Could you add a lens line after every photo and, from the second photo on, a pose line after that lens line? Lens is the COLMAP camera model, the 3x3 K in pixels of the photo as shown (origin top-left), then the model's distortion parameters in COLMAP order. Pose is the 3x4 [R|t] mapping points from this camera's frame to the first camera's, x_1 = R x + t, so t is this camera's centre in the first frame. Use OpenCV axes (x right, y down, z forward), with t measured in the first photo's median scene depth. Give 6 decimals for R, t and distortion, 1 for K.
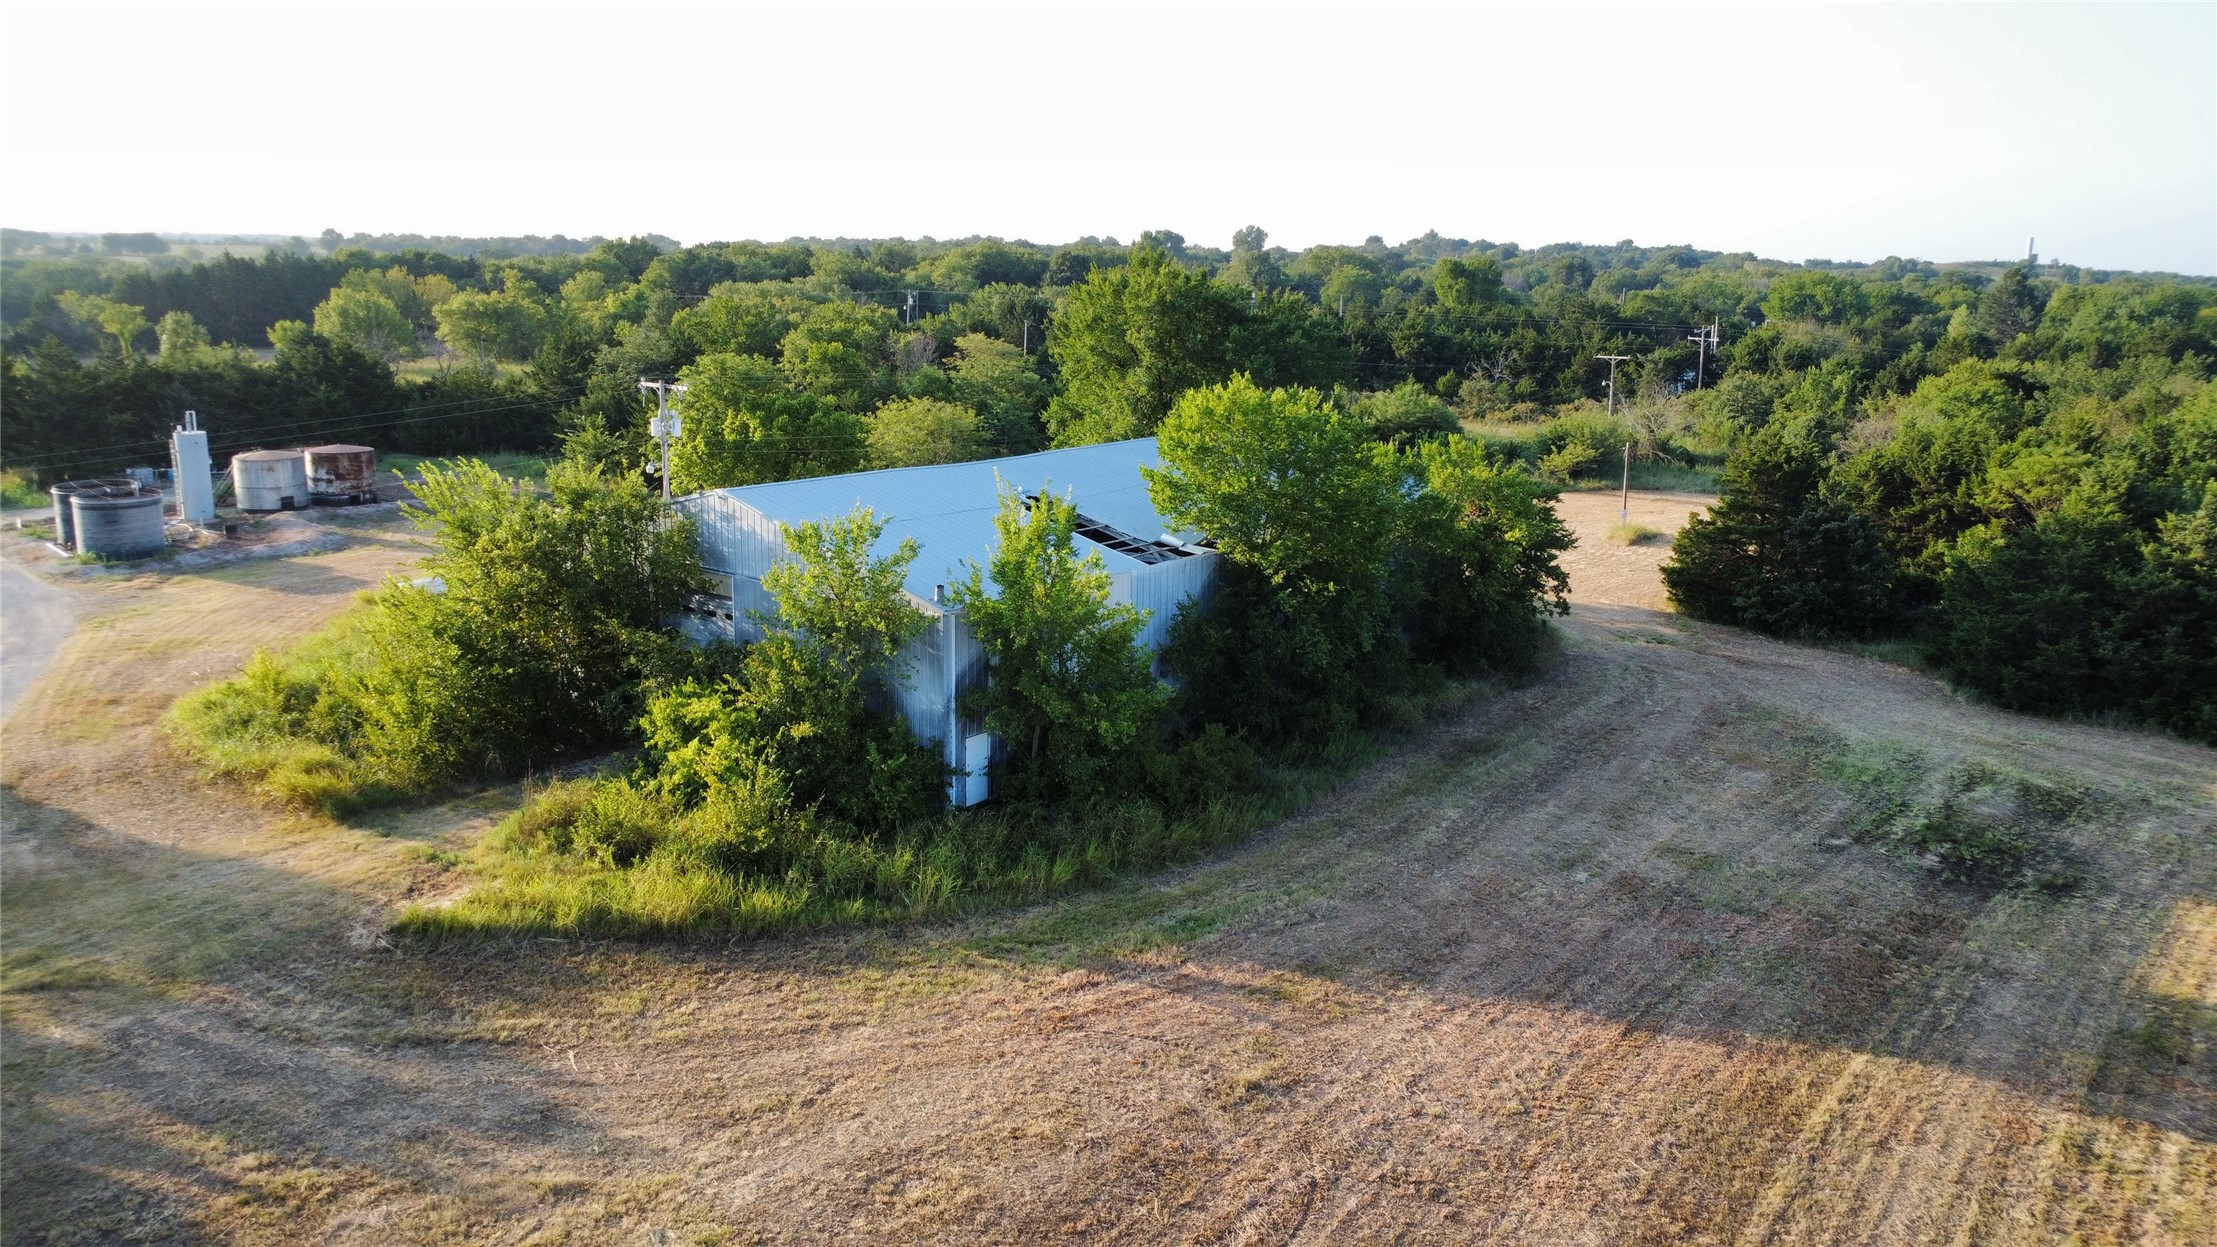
lens RADIAL K [[1623.5, 0, 1107.5], [0, 1623.5, 621.4], [0, 0, 1]] dist [-0.028039, -0.005858]
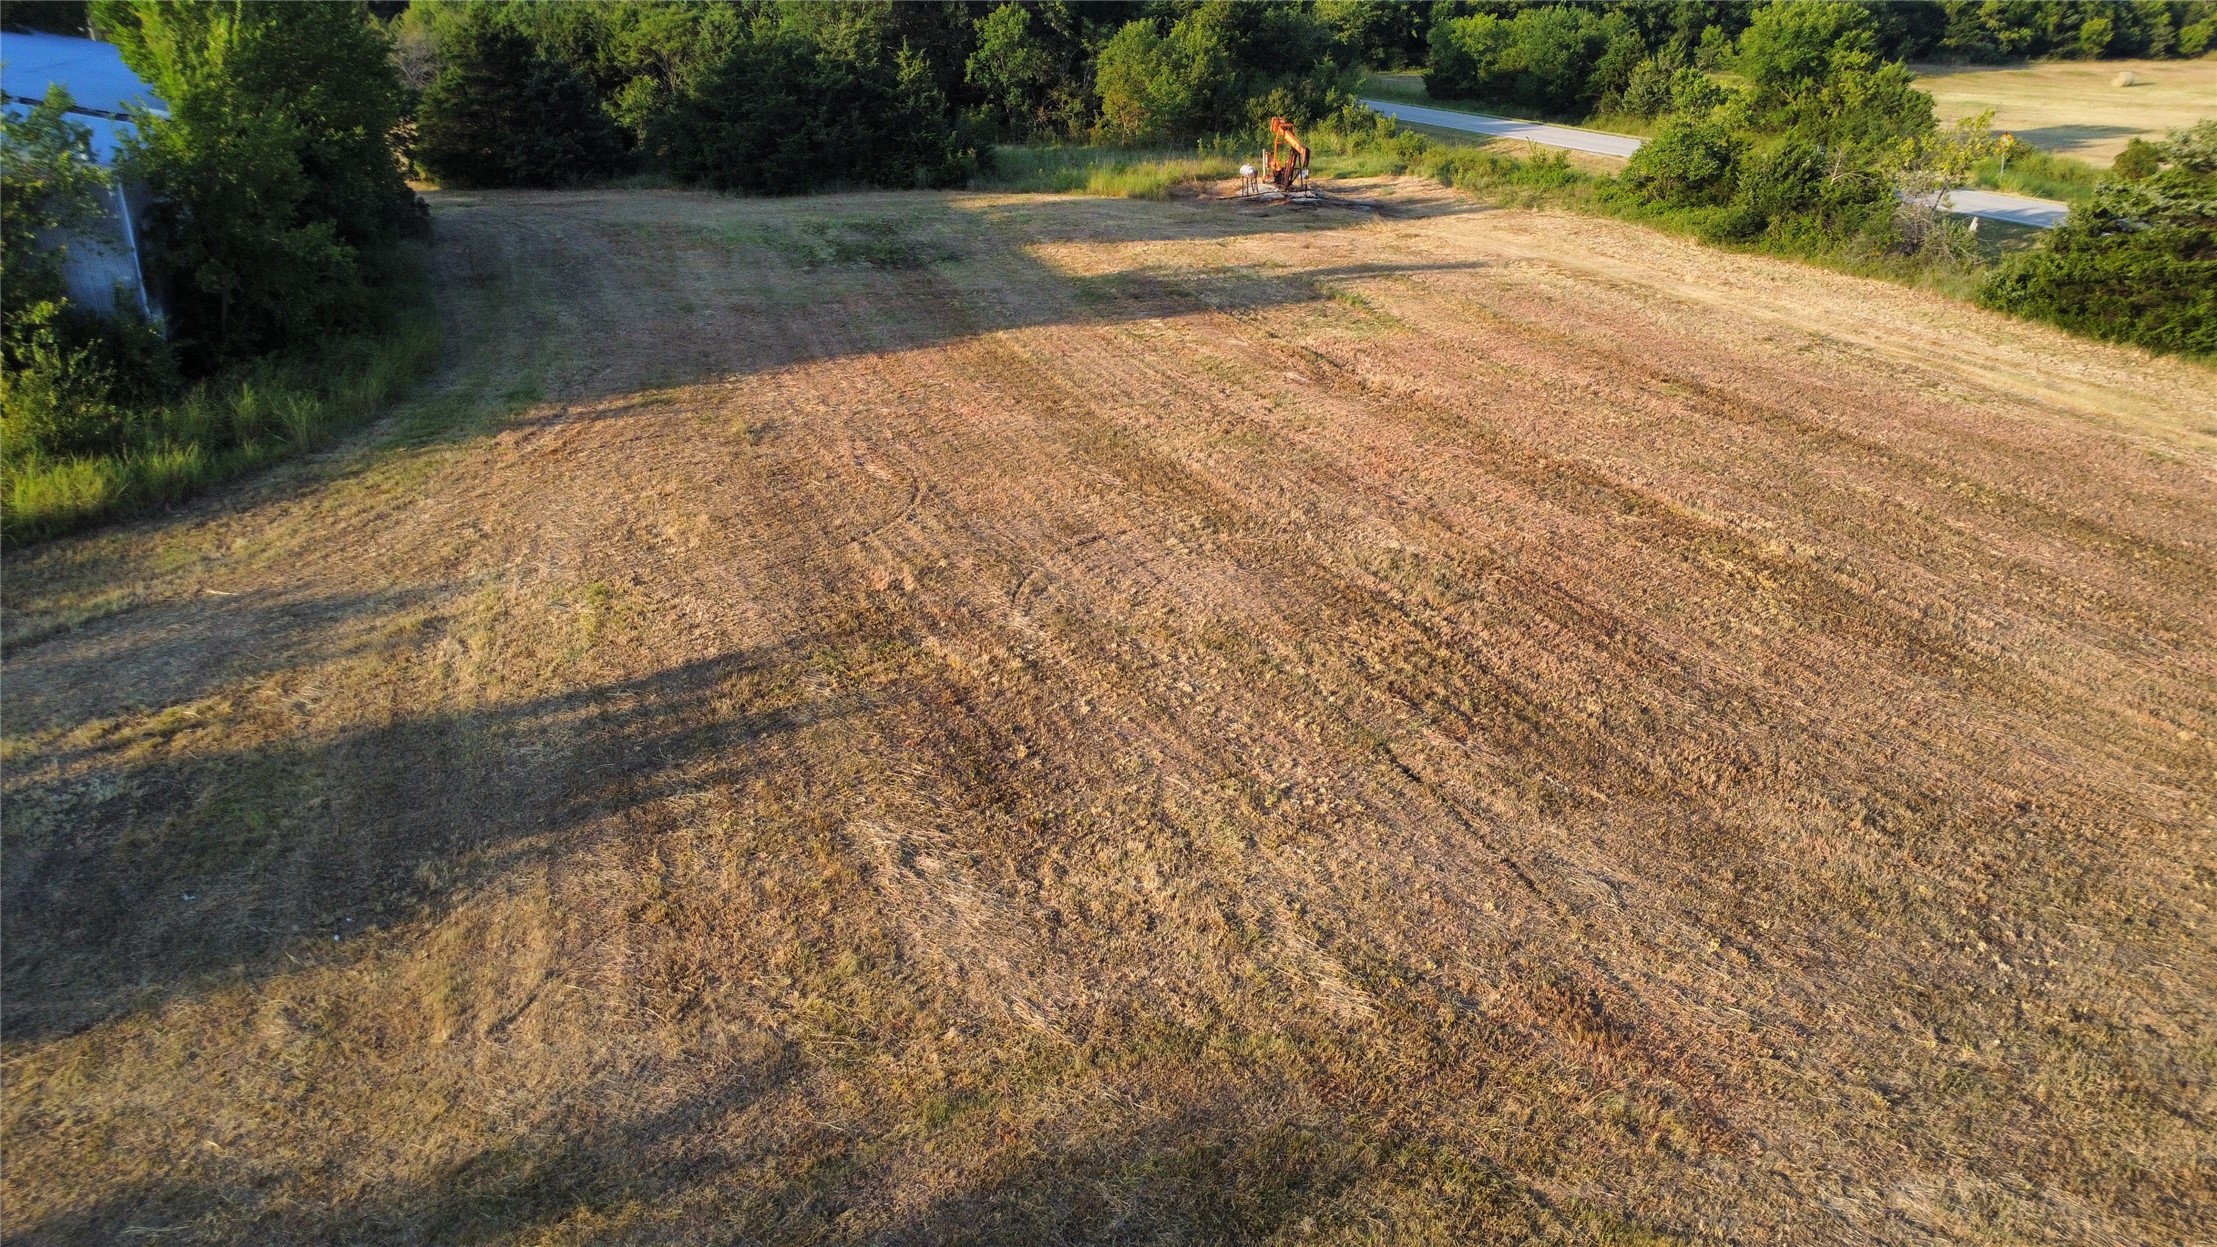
lens RADIAL K [[1623.5, 0, 1107.5], [0, 1623.5, 621.4], [0, 0, 1]] dist [-0.028039, -0.005858]
pose [[0.553841, -0.345617, 0.757502, -0.473817], [0.200376, 0.938366, 0.281635, 0.076708], [-0.808152, -0.004196, 0.588958, 0.015364]]
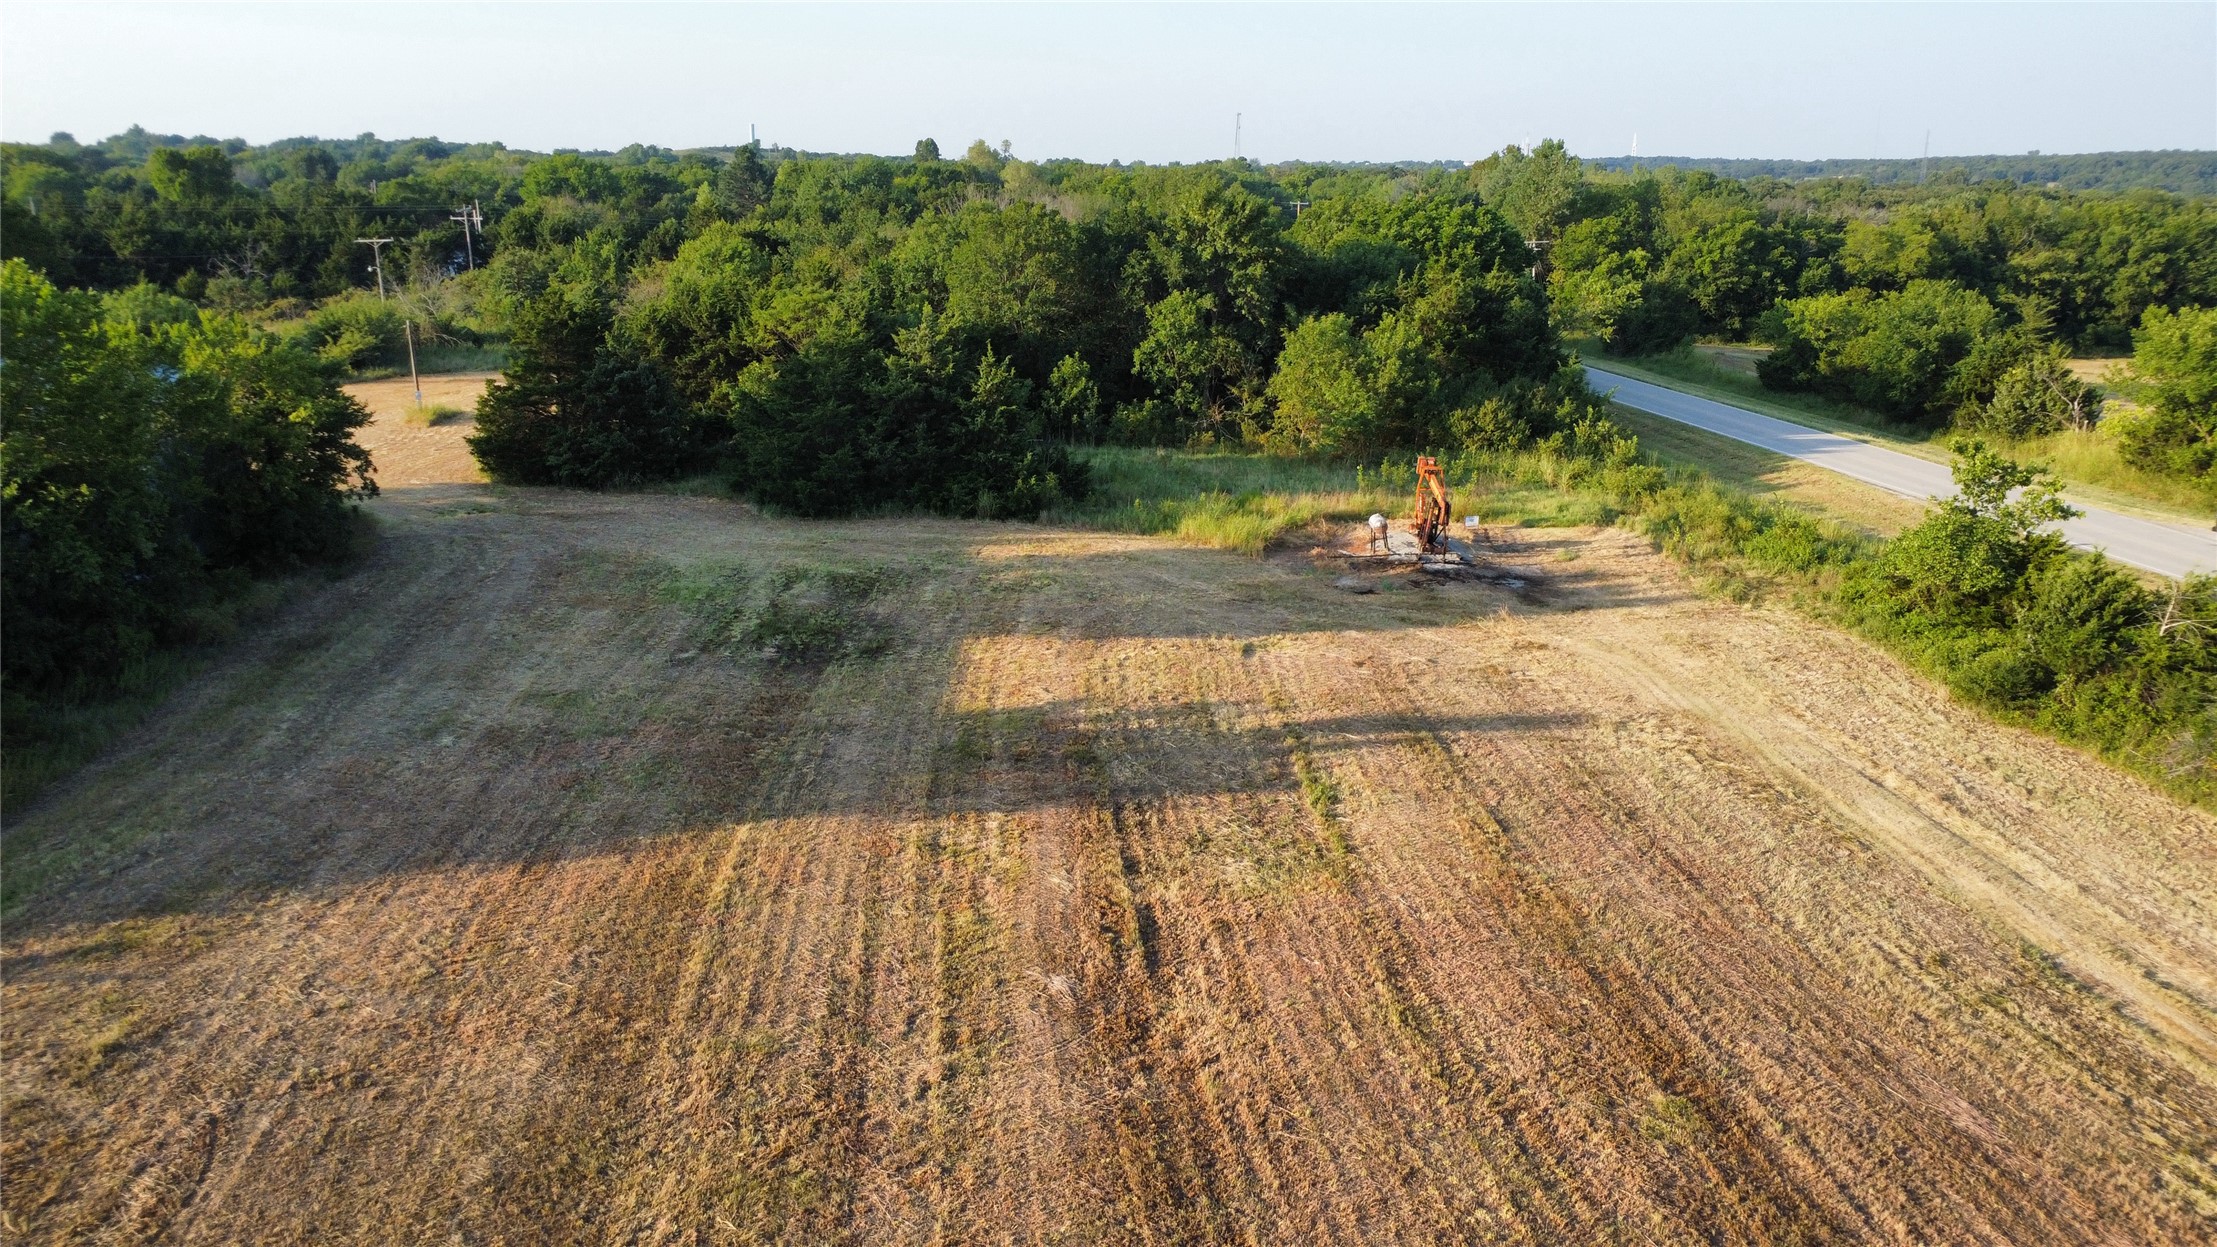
lens RADIAL K [[1623.5, 0, 1107.5], [0, 1623.5, 621.4], [0, 0, 1]] dist [-0.028039, -0.005858]
pose [[0.753165, -0.196456, 0.627811, -0.000049], [0.157334, 0.980463, 0.118060, 0.030414], [-0.638739, 0.009858, 0.769360, 0.009113]]
